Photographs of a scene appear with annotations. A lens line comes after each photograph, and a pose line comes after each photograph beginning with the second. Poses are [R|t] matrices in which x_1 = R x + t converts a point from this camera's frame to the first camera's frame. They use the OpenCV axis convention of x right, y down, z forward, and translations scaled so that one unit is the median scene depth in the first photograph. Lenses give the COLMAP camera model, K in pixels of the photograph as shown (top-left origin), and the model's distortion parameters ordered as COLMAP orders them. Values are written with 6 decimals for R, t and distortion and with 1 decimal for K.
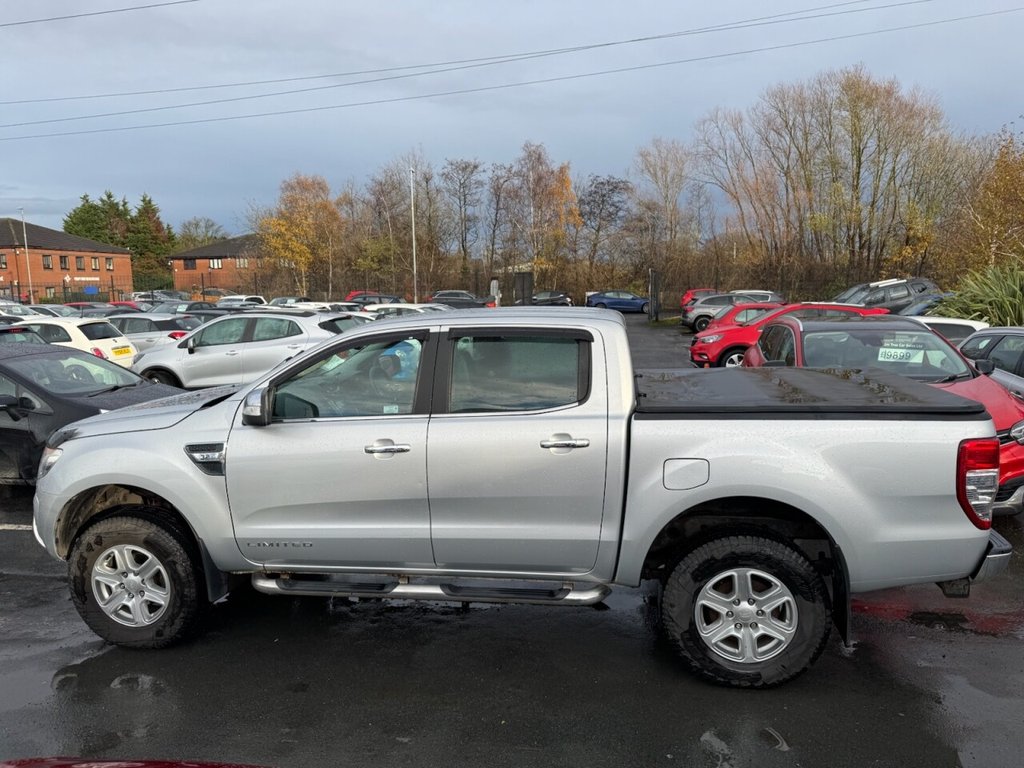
lens RADIAL K [[739.4, 0, 515.5], [0, 739.4, 384.4], [0, 0, 1]] dist [0.041364, -0.066532]
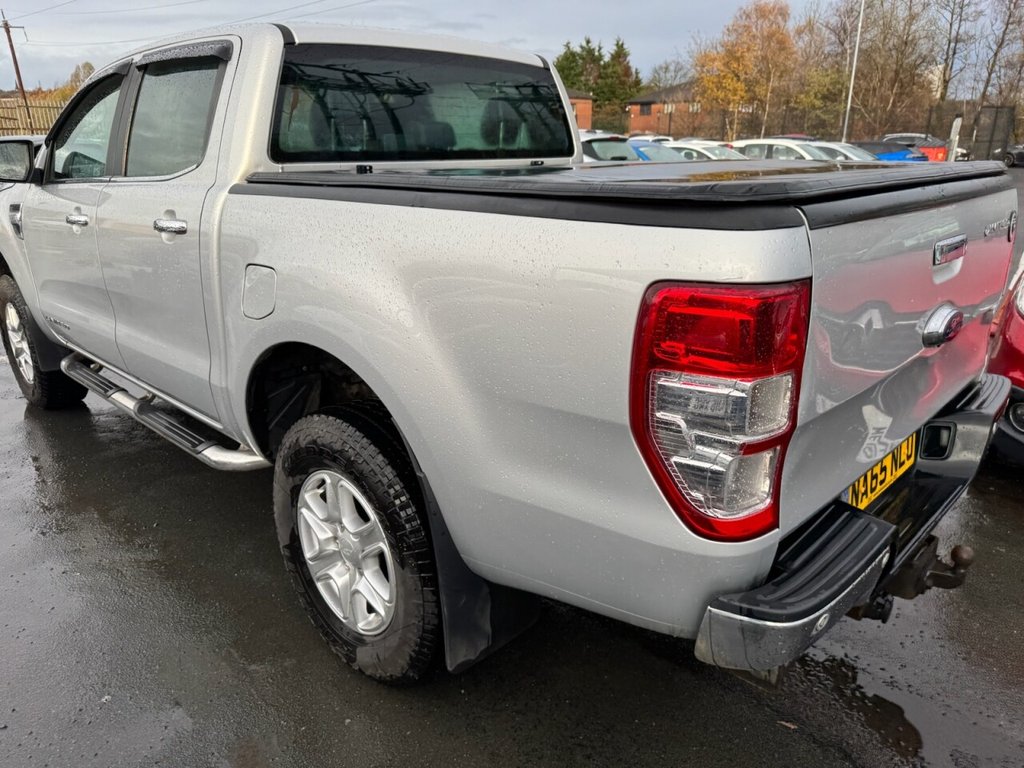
lens RADIAL K [[738.6, 0, 508.3], [0, 738.6, 392.7], [0, 0, 1]] dist [0.042151, -0.064221]
pose [[0.800099, 0.201775, -0.564914, 0.071411], [-0.088940, 0.971225, 0.220934, 0.005091], [0.593238, -0.126526, 0.795022, 0.063171]]
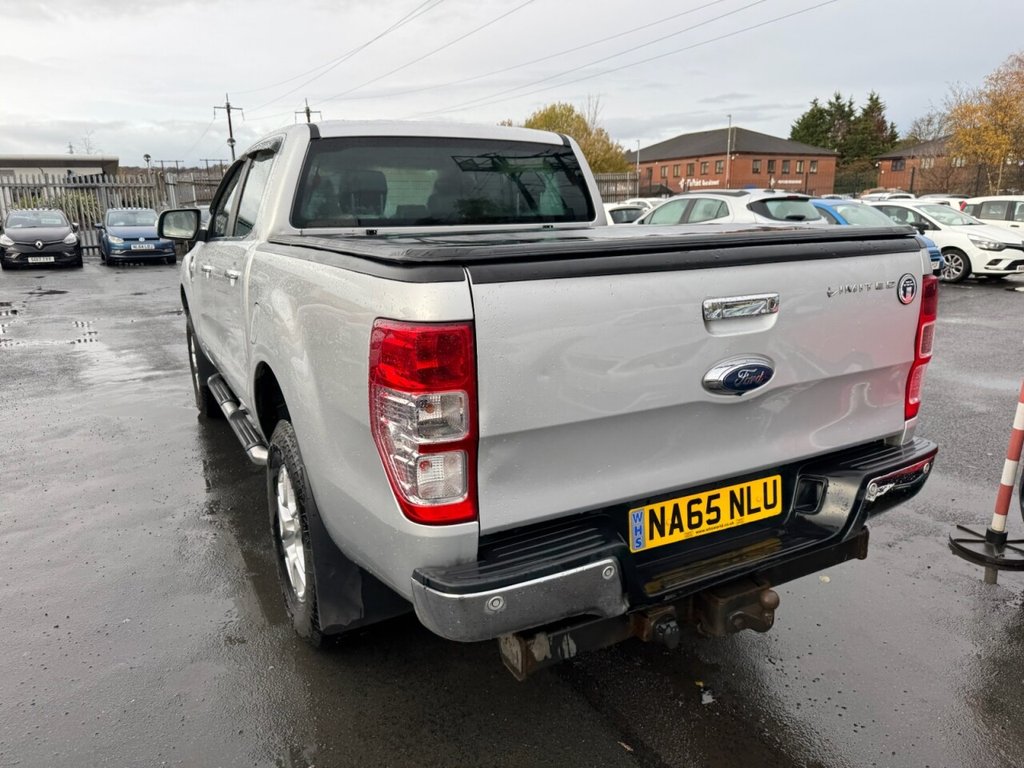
lens RADIAL K [[746.5, 0, 506.8], [0, 746.5, 371.1], [0, 0, 1]] dist [0.028868, -0.037112]
pose [[0.573074, 0.184298, -0.798511, 0.097987], [-0.106092, 0.982869, 0.150708, 0.002514], [0.812607, -0.001651, 0.582810, 0.074279]]
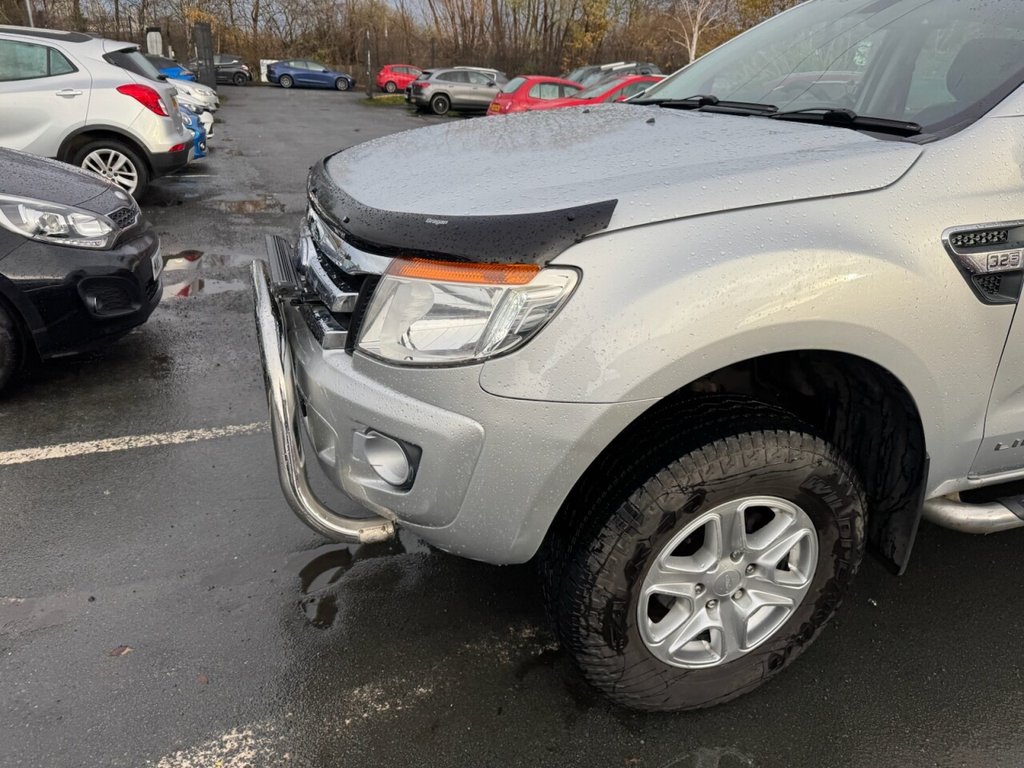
lens RADIAL K [[748.1, 0, 497.0], [0, 748.1, 405.3], [0, 0, 1]] dist [0.005502, -0.003010]
pose [[0.889581, -0.139675, 0.434898, -0.089774], [0.010109, 0.957888, 0.286964, 0.005744], [-0.456665, -0.250882, 0.853531, 0.081095]]
